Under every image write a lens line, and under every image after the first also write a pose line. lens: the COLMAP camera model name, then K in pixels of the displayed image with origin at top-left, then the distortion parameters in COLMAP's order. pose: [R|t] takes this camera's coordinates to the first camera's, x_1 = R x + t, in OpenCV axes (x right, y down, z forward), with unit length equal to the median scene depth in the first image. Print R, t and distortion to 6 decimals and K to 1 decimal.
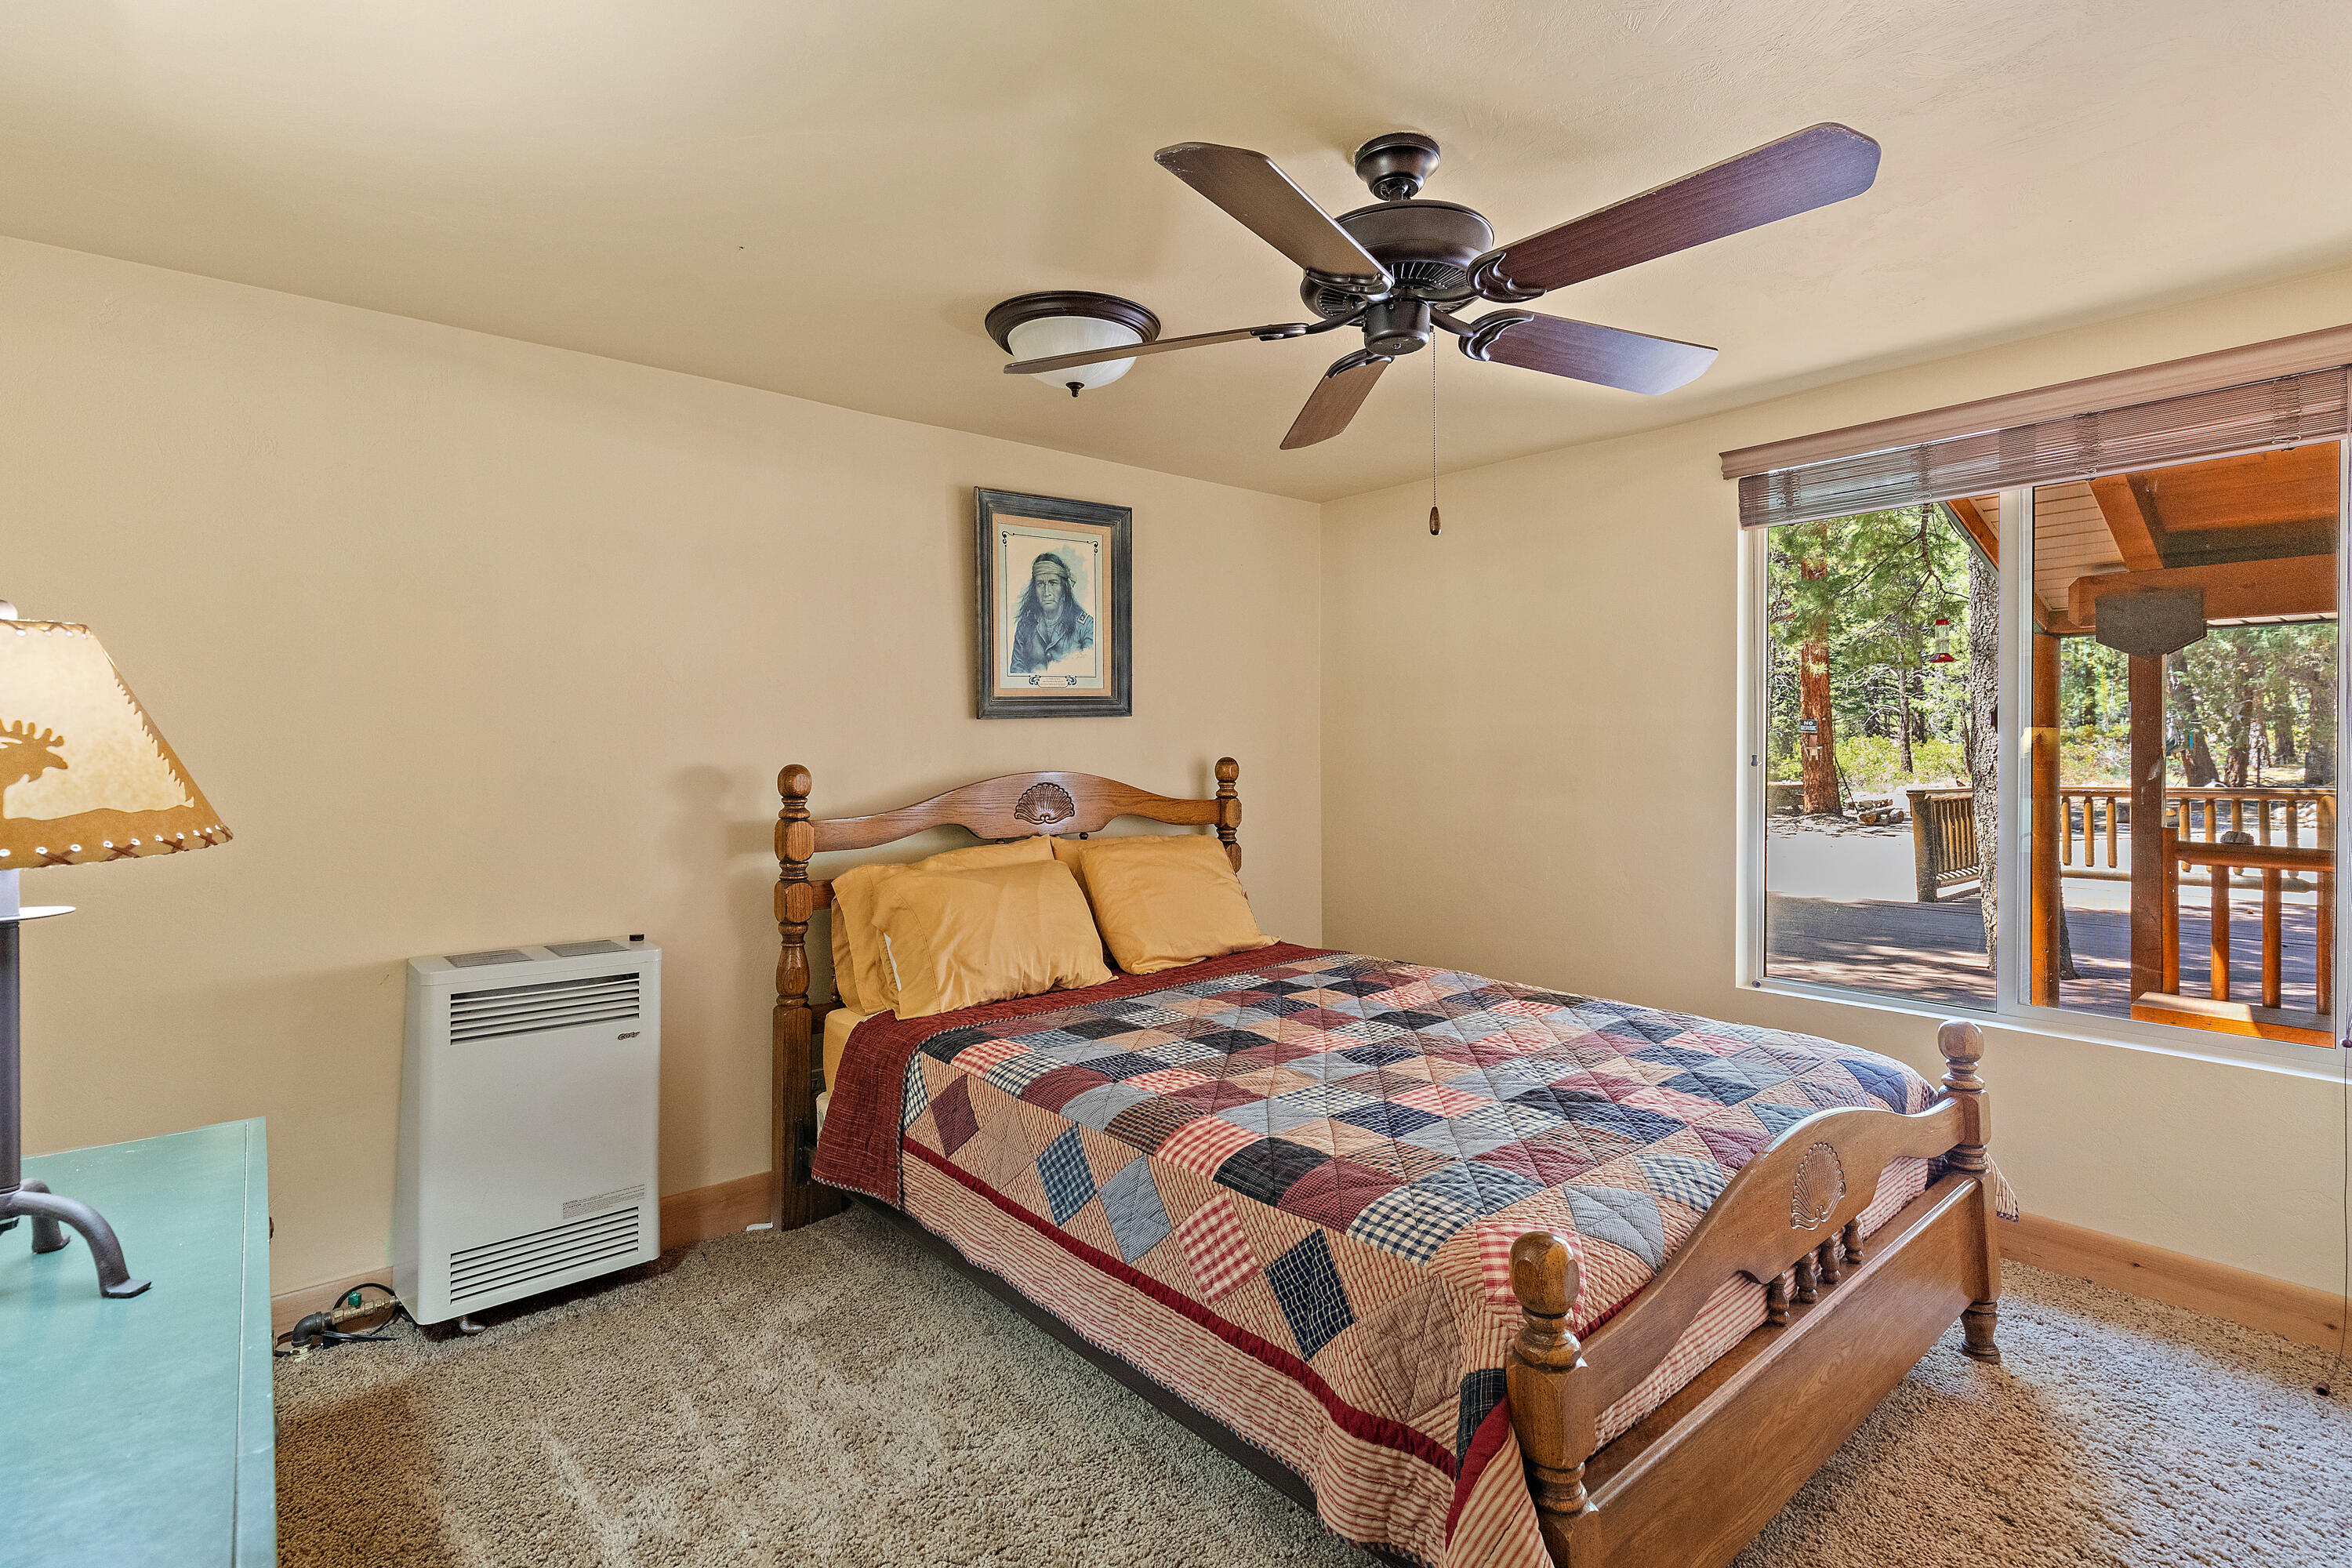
lens RADIAL K [[1099.7, 0, 1175.9], [0, 1099.7, 743.3], [0, 0, 1]] dist [0.001137, 0.000066]
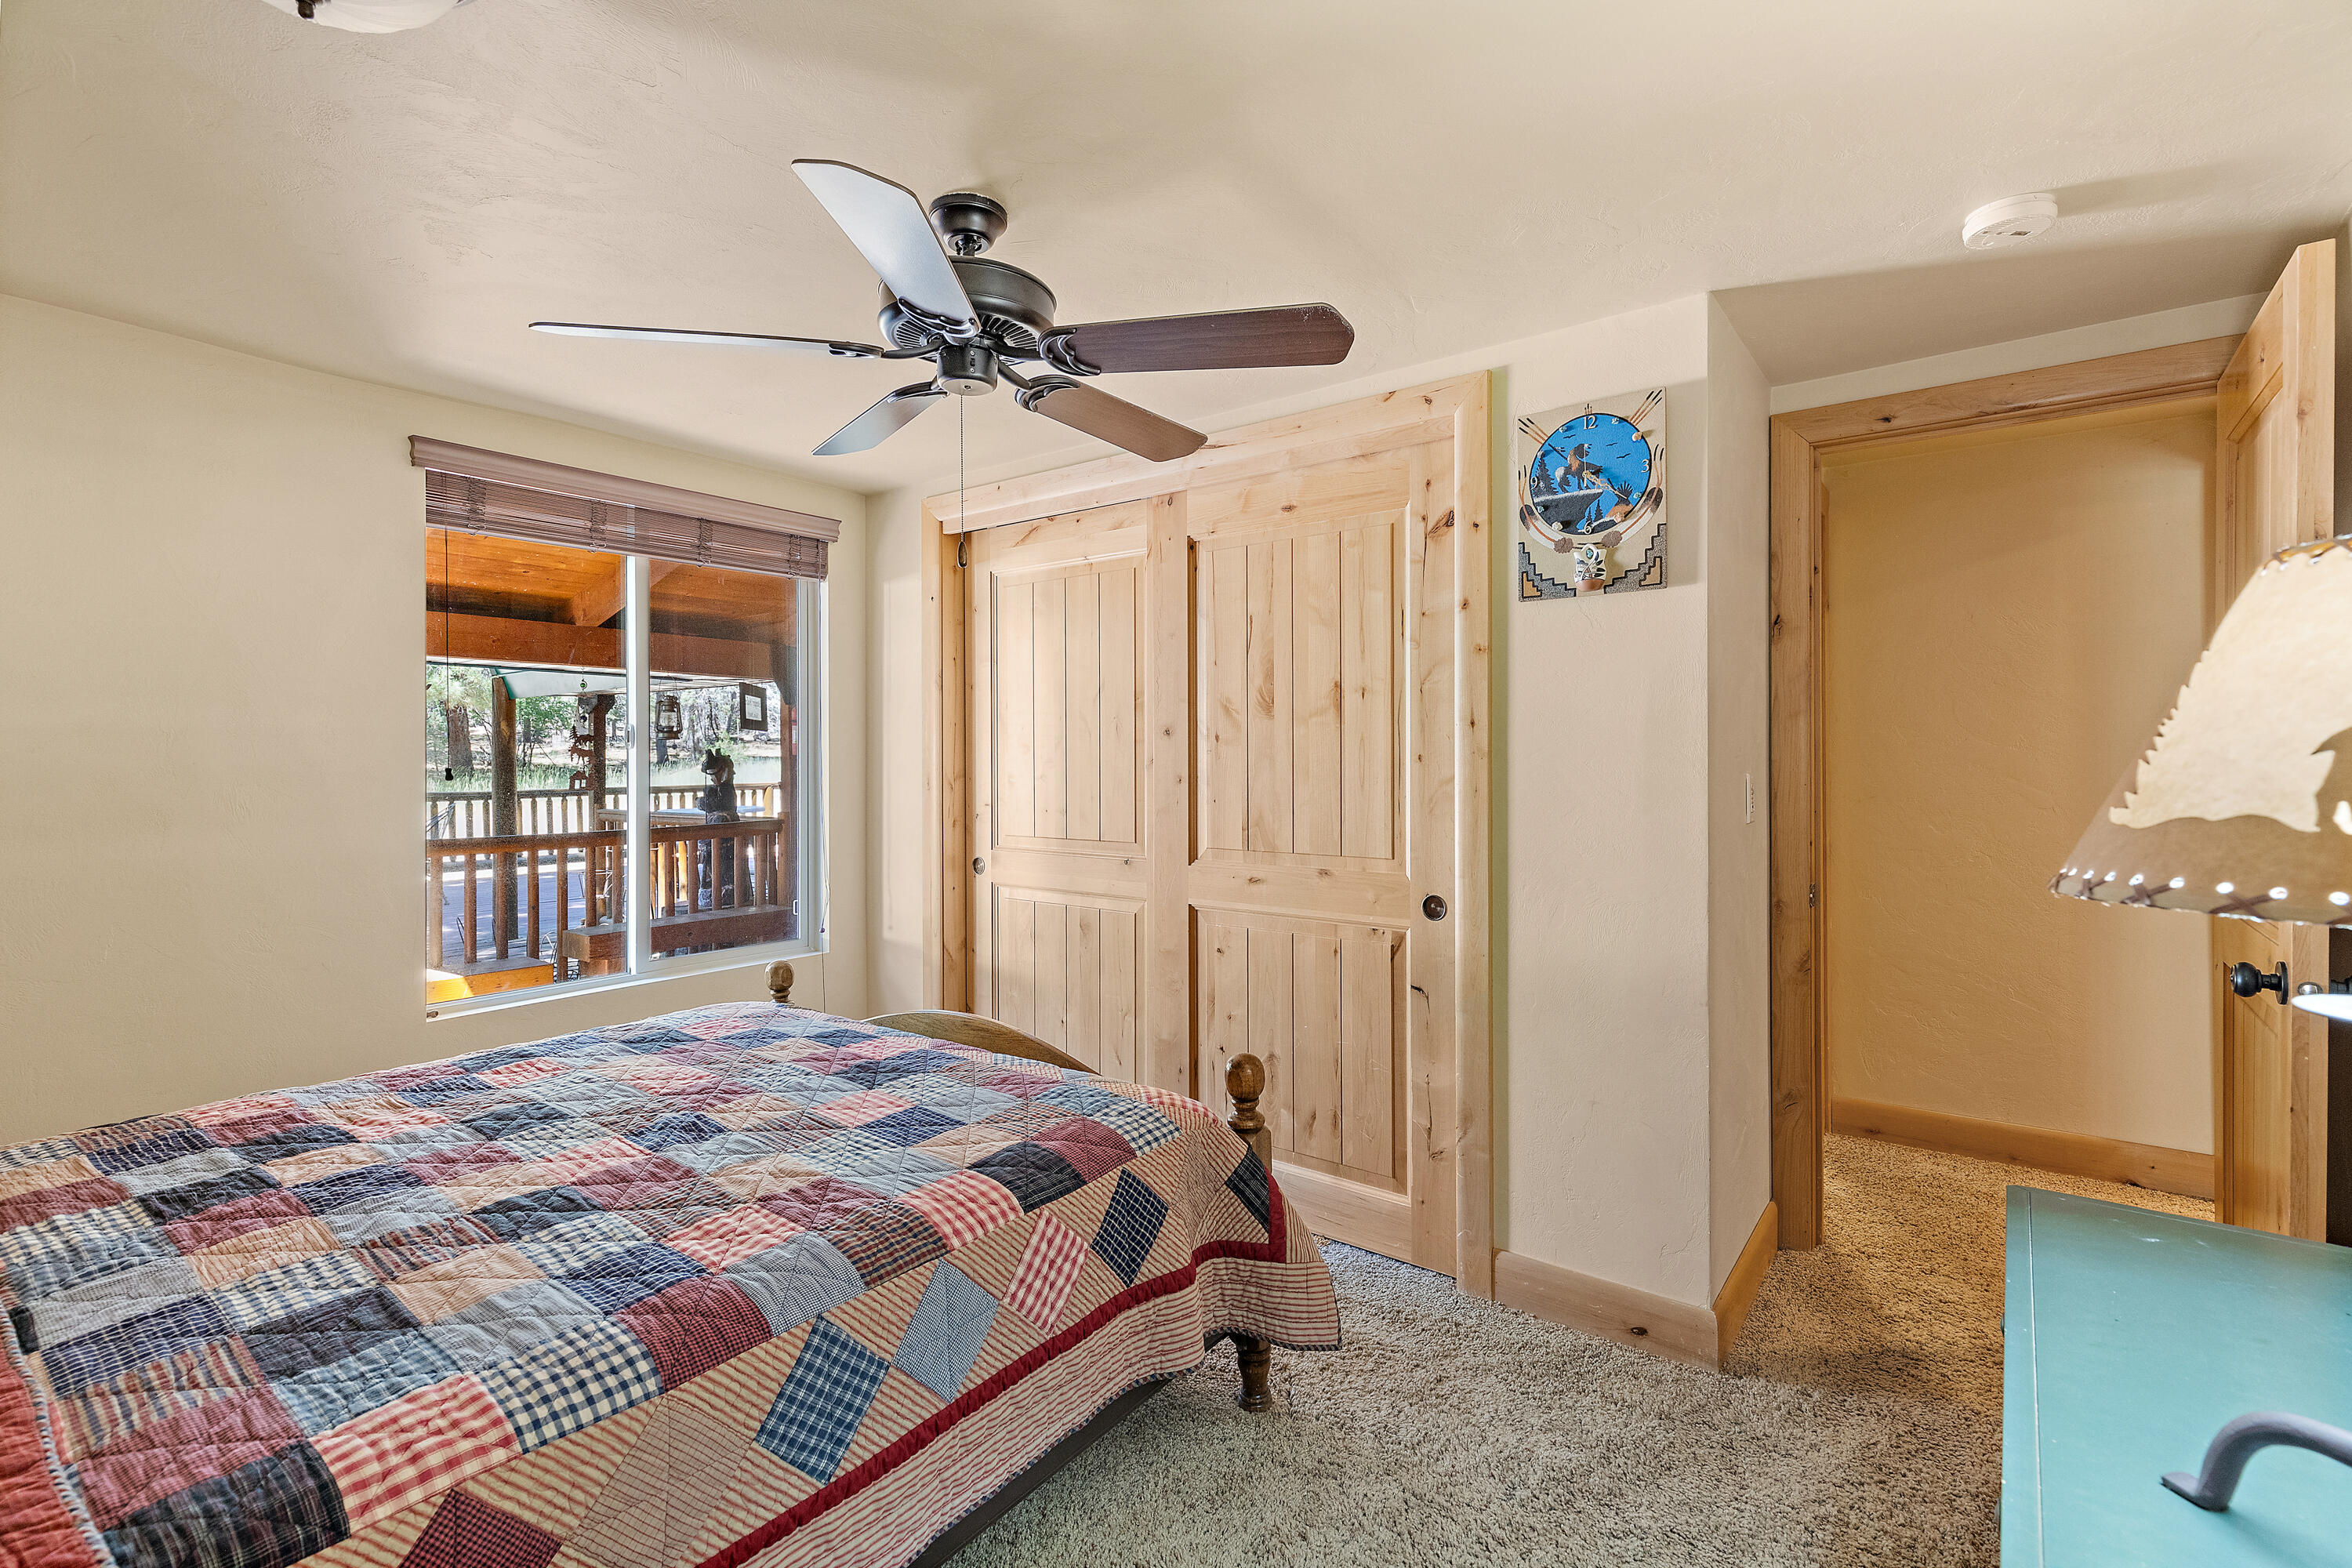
lens RADIAL K [[1060.1, 0, 1170.0], [0, 1060.1, 770.5], [0, 0, 1]] dist [0.003557, 0.000494]
pose [[-0.199029, -0.009752, 0.979945, -0.857564], [-0.000321, 0.999951, 0.009886, 0.010734], [-0.979993, 0.001653, -0.199023, 1.040336]]
